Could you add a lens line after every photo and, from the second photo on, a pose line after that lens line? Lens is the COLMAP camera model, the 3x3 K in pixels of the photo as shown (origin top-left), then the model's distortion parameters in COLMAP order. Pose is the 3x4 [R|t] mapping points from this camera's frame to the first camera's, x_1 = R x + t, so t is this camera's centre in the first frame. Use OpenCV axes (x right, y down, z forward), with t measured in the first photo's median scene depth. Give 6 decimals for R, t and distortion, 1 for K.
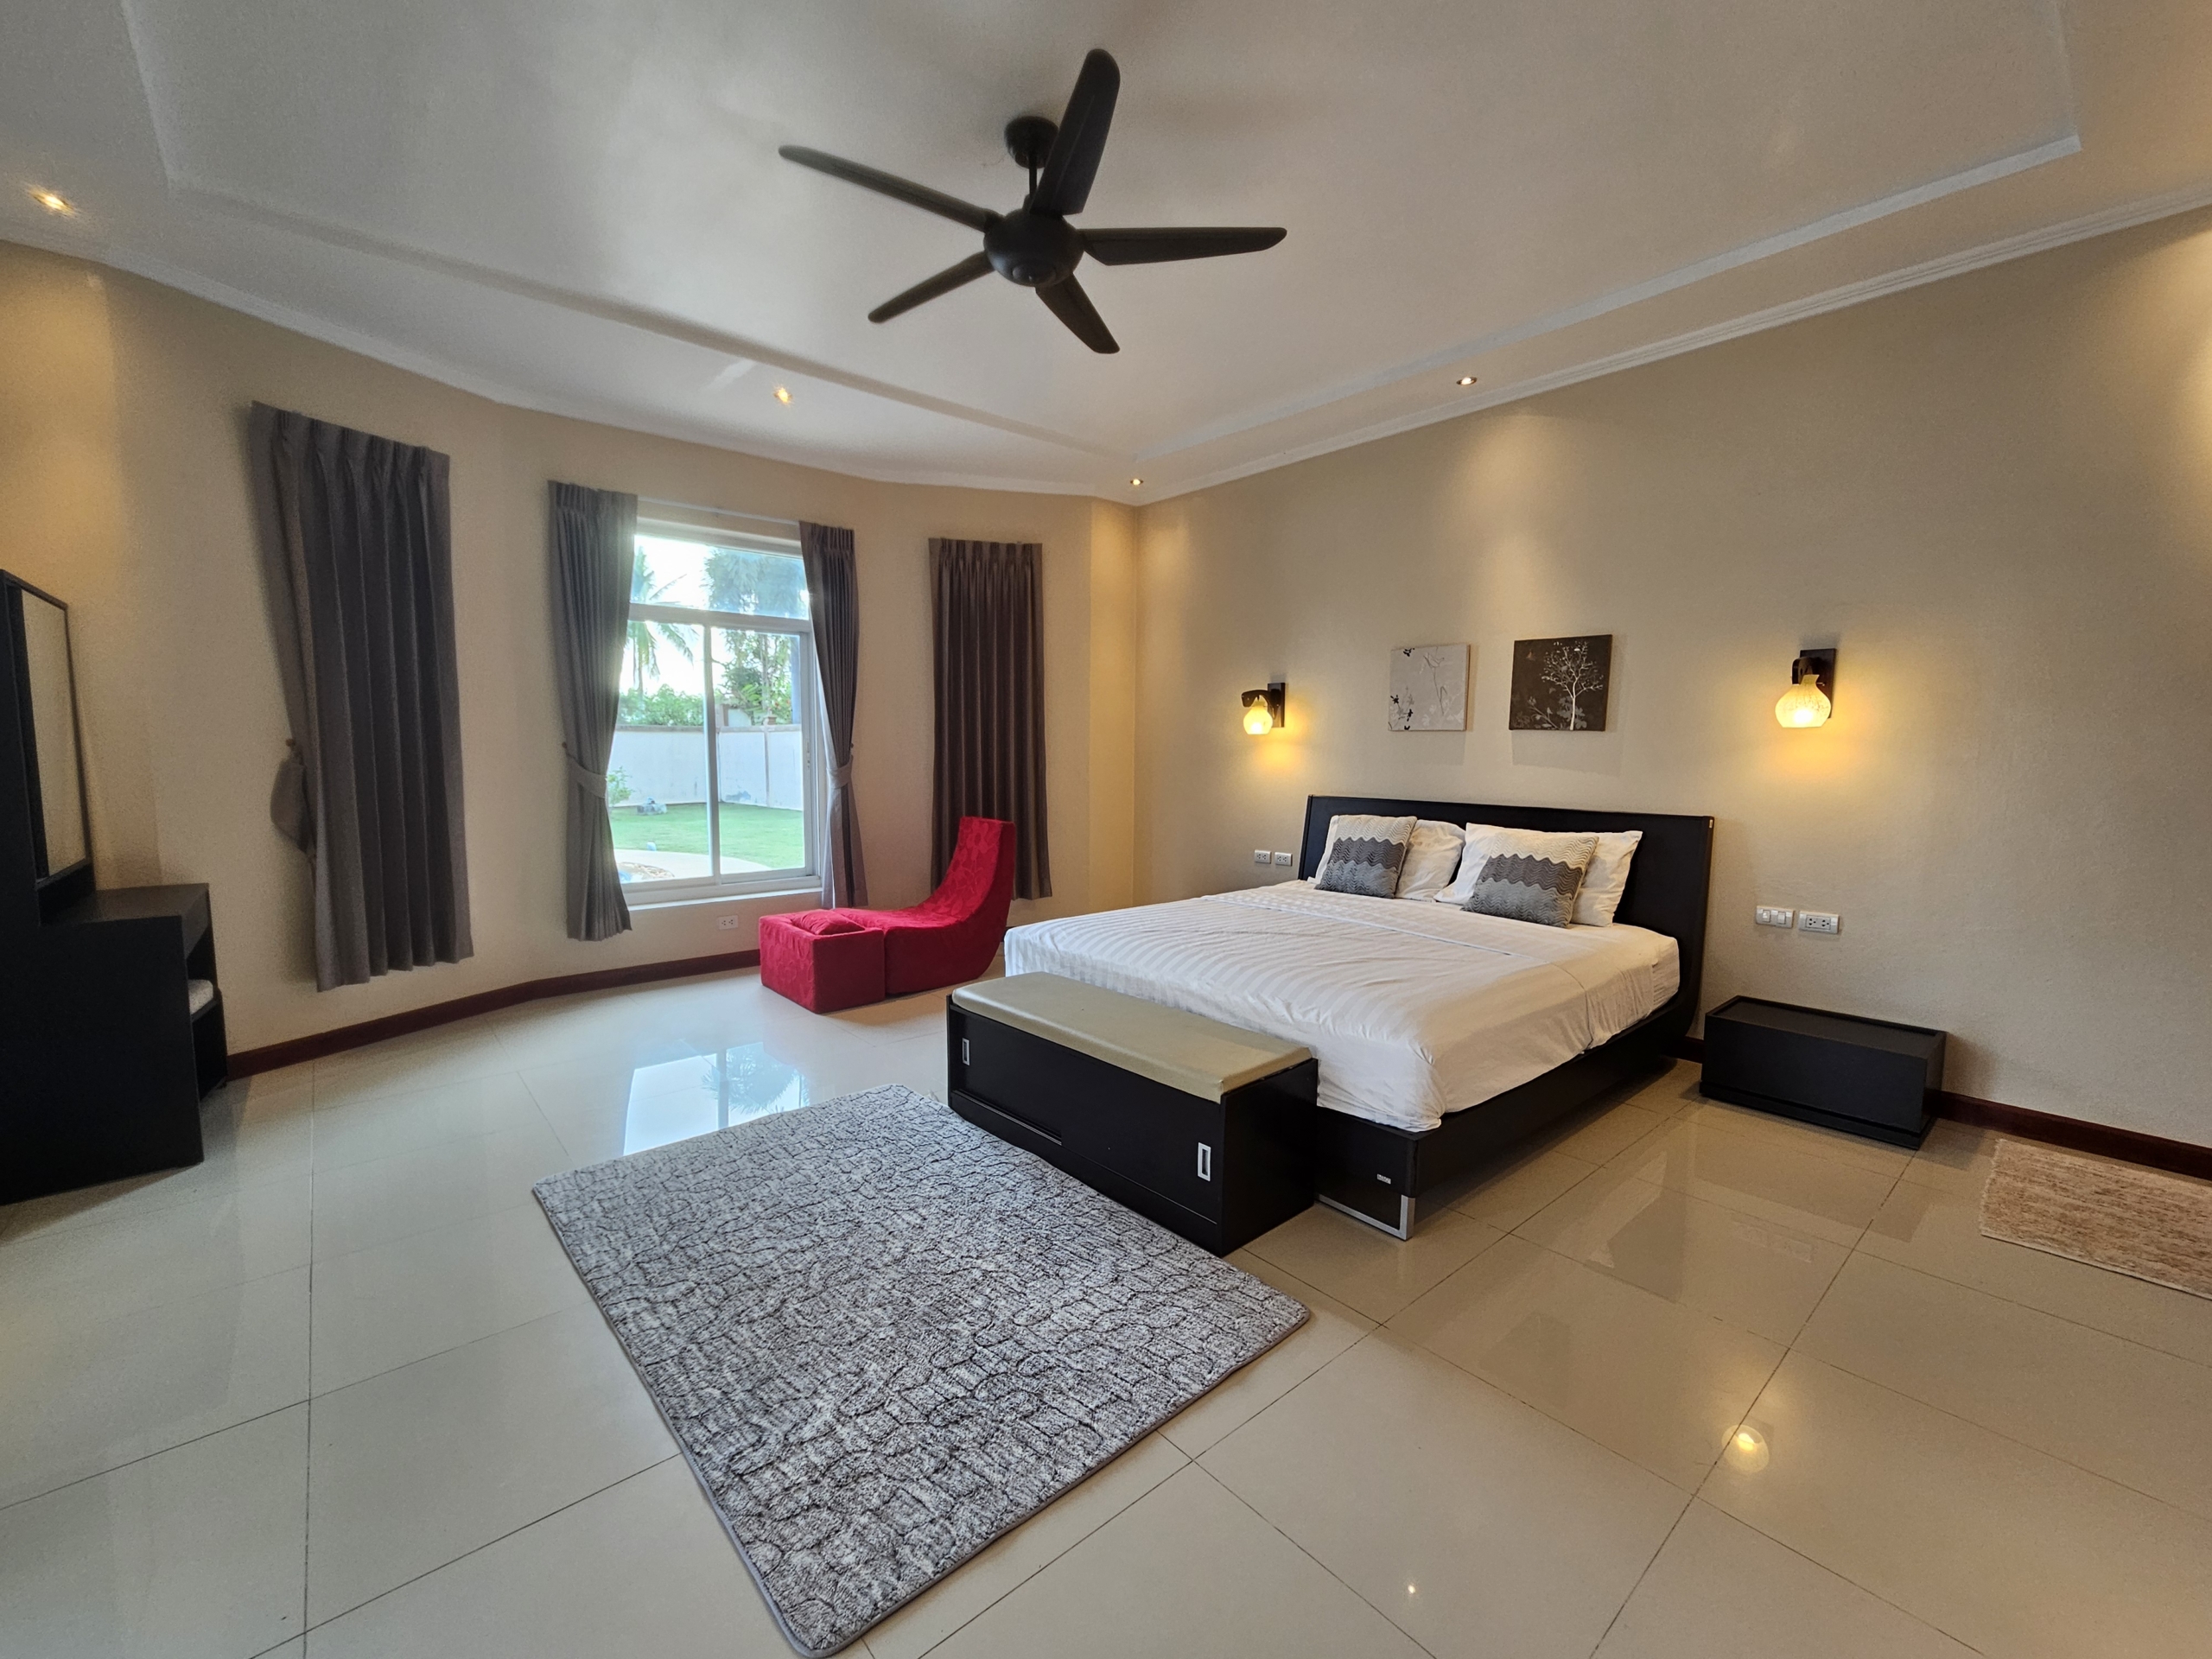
lens RADIAL K [[904.9, 0, 1103.3], [0, 904.9, 826.2], [0, 0, 1]] dist [-0.001516, -0.001774]
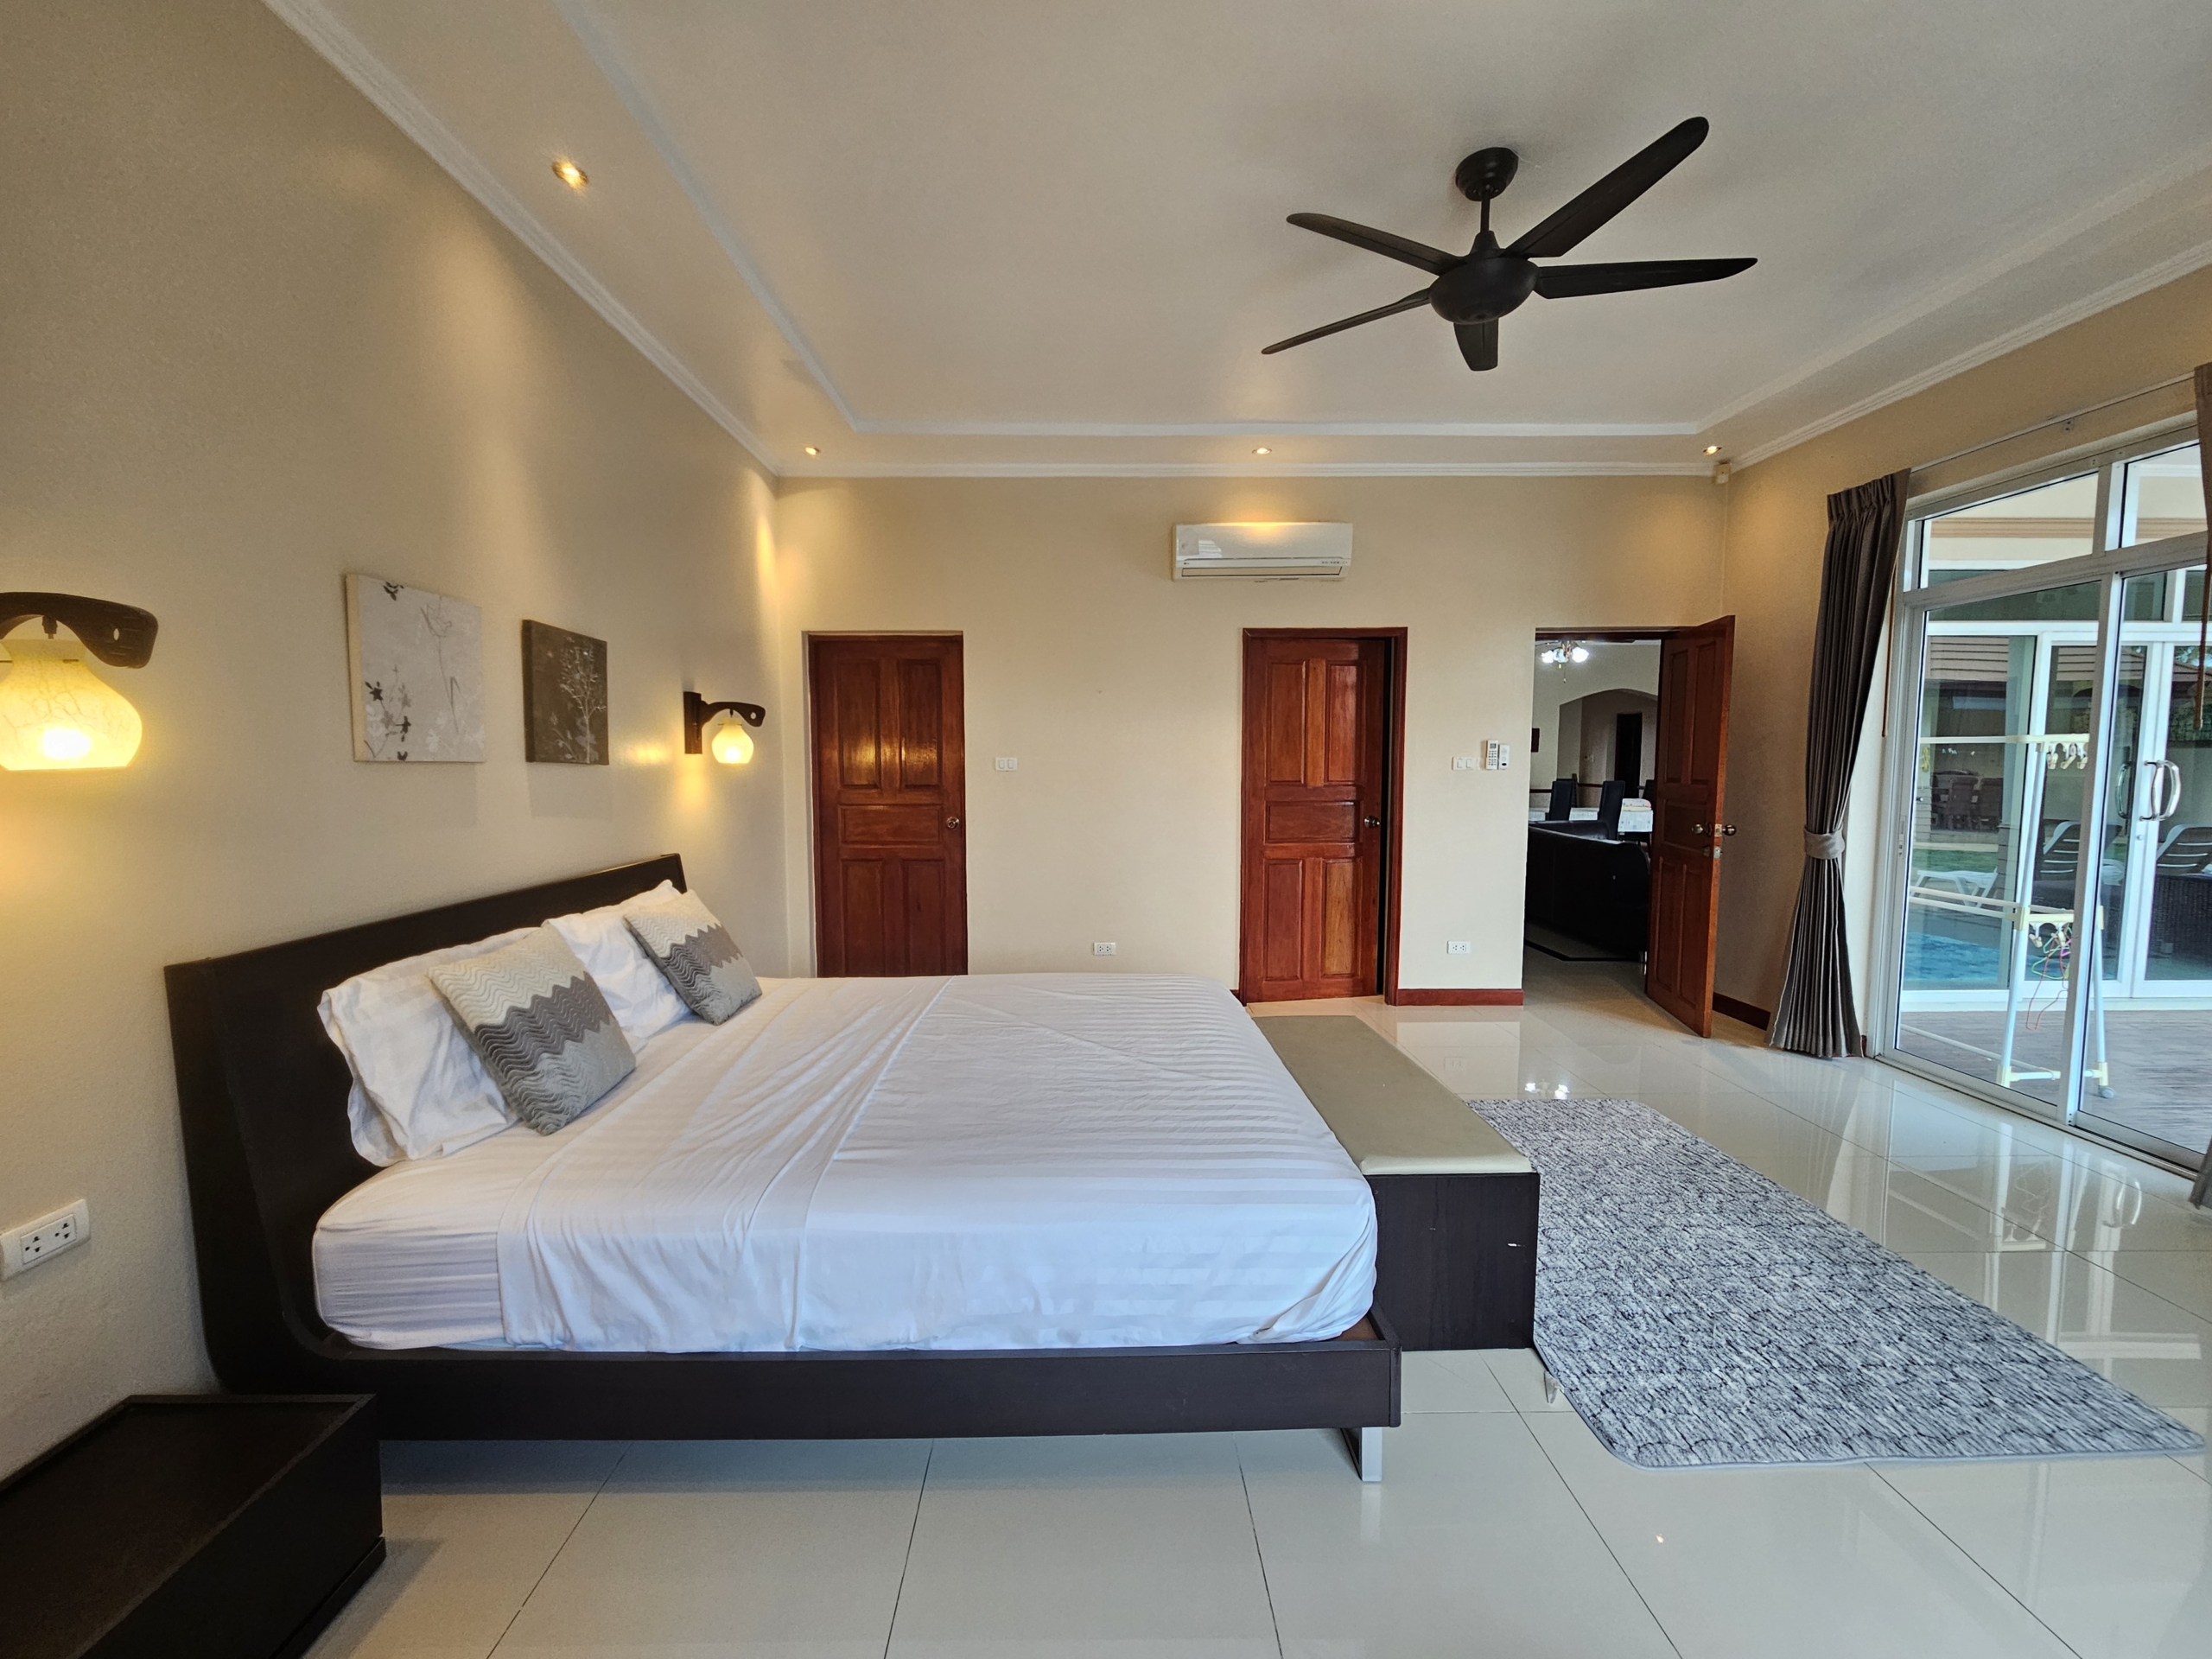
lens RADIAL K [[904.9, 0, 1105.9], [0, 904.9, 831.8], [0, 0, 1]] dist [-0.001516, -0.001774]
pose [[-0.762467, -0.048190, 0.645230, -0.261225], [0.062394, 0.987099, 0.147454, -0.129453], [-0.644012, 0.152687, -0.749623, 1.247506]]
